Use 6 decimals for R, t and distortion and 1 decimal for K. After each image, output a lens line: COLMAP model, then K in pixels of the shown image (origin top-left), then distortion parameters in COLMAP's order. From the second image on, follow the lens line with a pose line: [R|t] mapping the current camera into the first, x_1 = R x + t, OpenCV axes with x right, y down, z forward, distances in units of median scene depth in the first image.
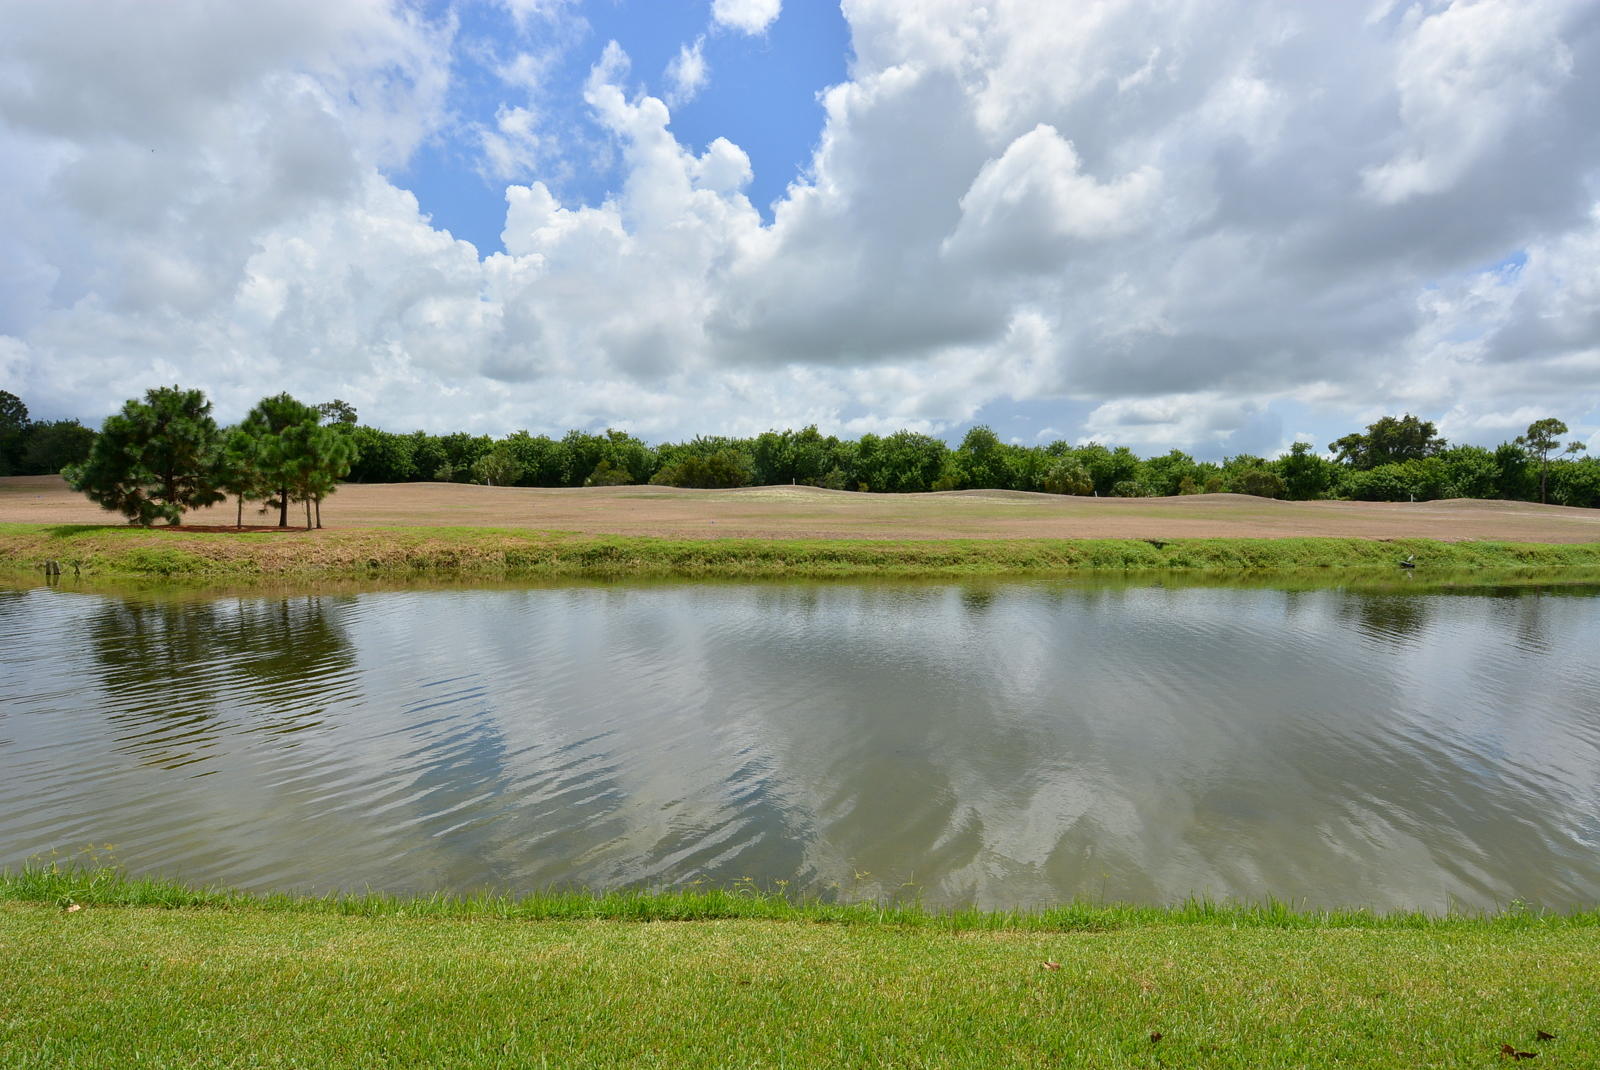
lens RADIAL K [[852.6, 0, 803.2], [0, 852.6, 524.3], [0, 0, 1]] dist [-0.034159, -0.011880]
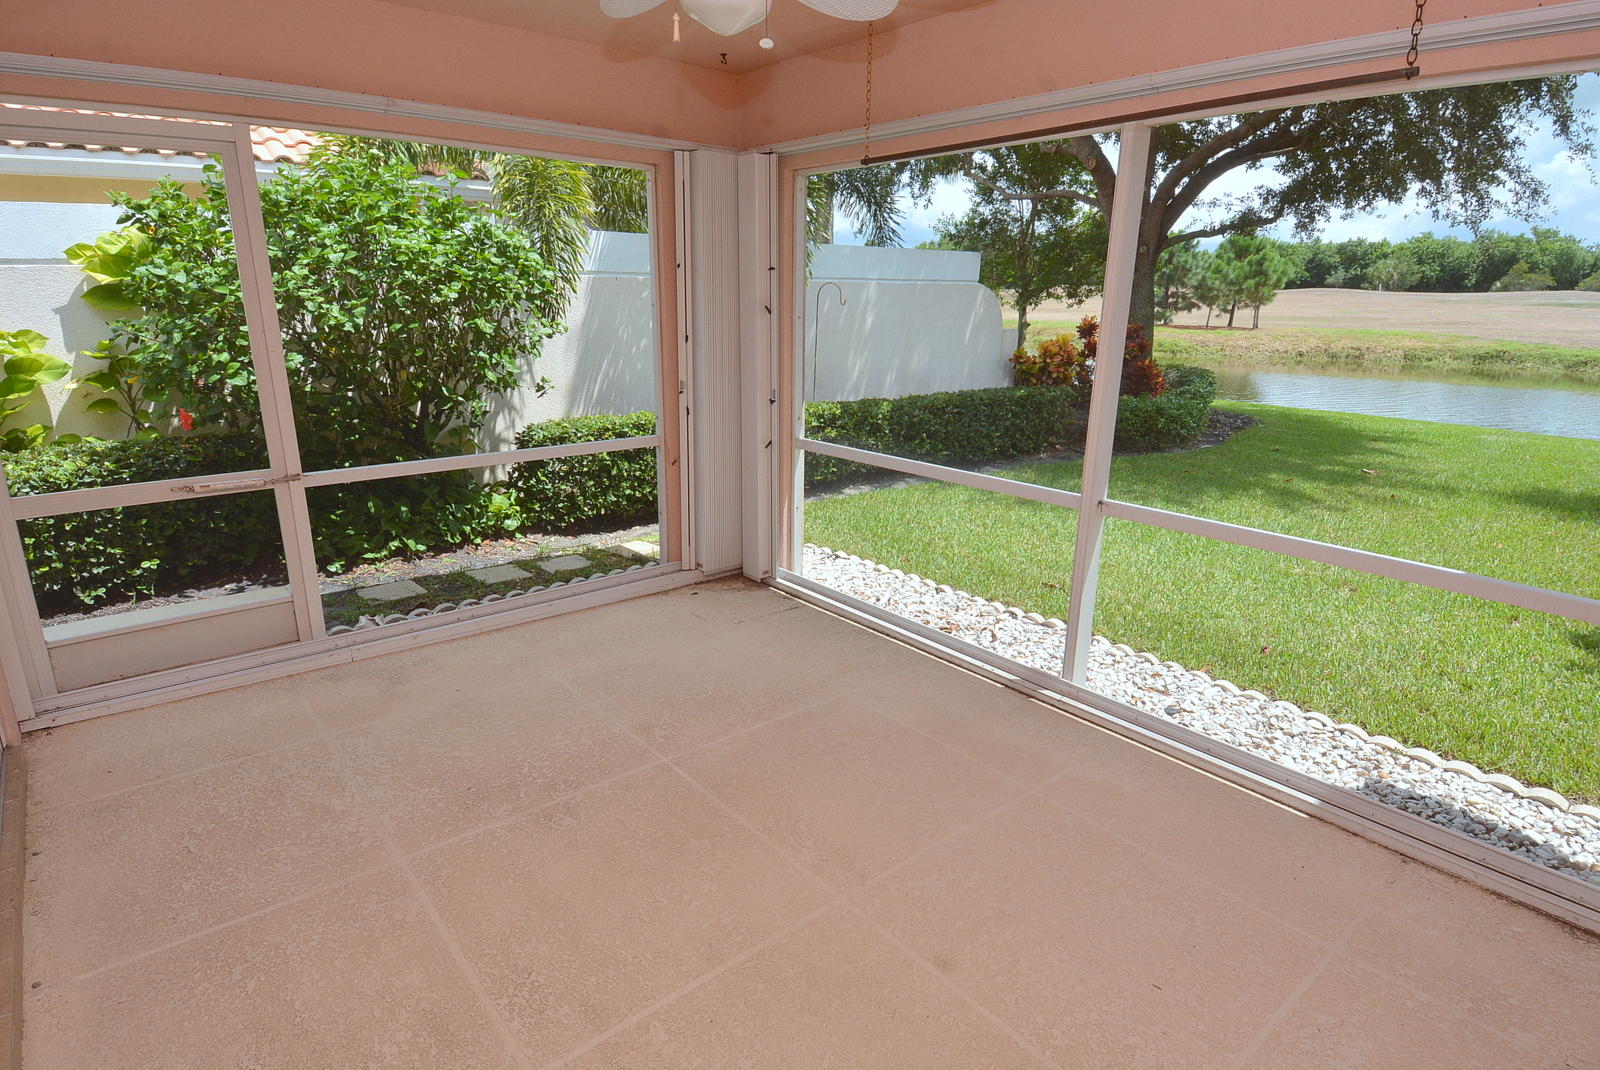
lens RADIAL K [[835.8, 0, 837.2], [0, 835.8, 544.0], [0, 0, 1]] dist [0.038230, -0.040490]
pose [[0.627985, 0.214571, -0.748061, 0.051052], [-0.022956, 0.965928, 0.257792, 0.002541], [0.777887, -0.144717, 0.611513, -0.195249]]
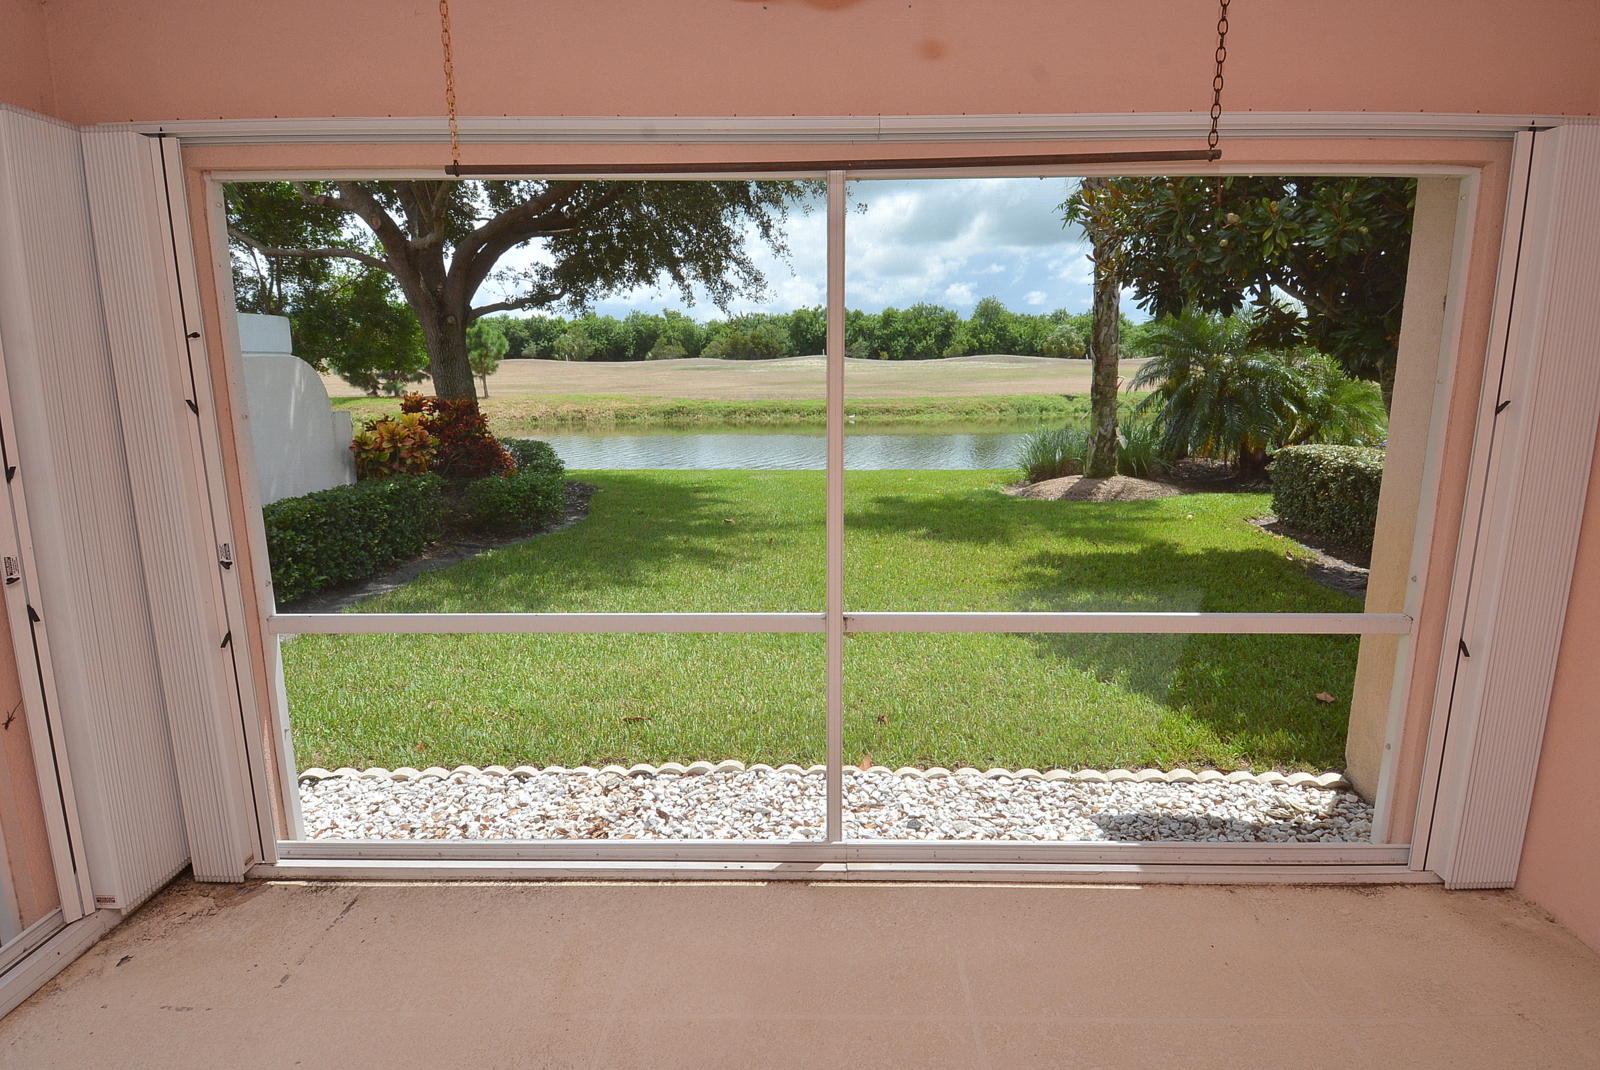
lens RADIAL K [[835.8, 0, 792.7], [0, 835.8, 541.8], [0, 0, 1]] dist [0.038230, -0.040490]
pose [[0.997606, -0.006325, -0.068863, 0.026851], [0.018459, 0.984031, 0.177040, 0.001760], [0.066643, -0.177887, 0.981792, -0.192463]]
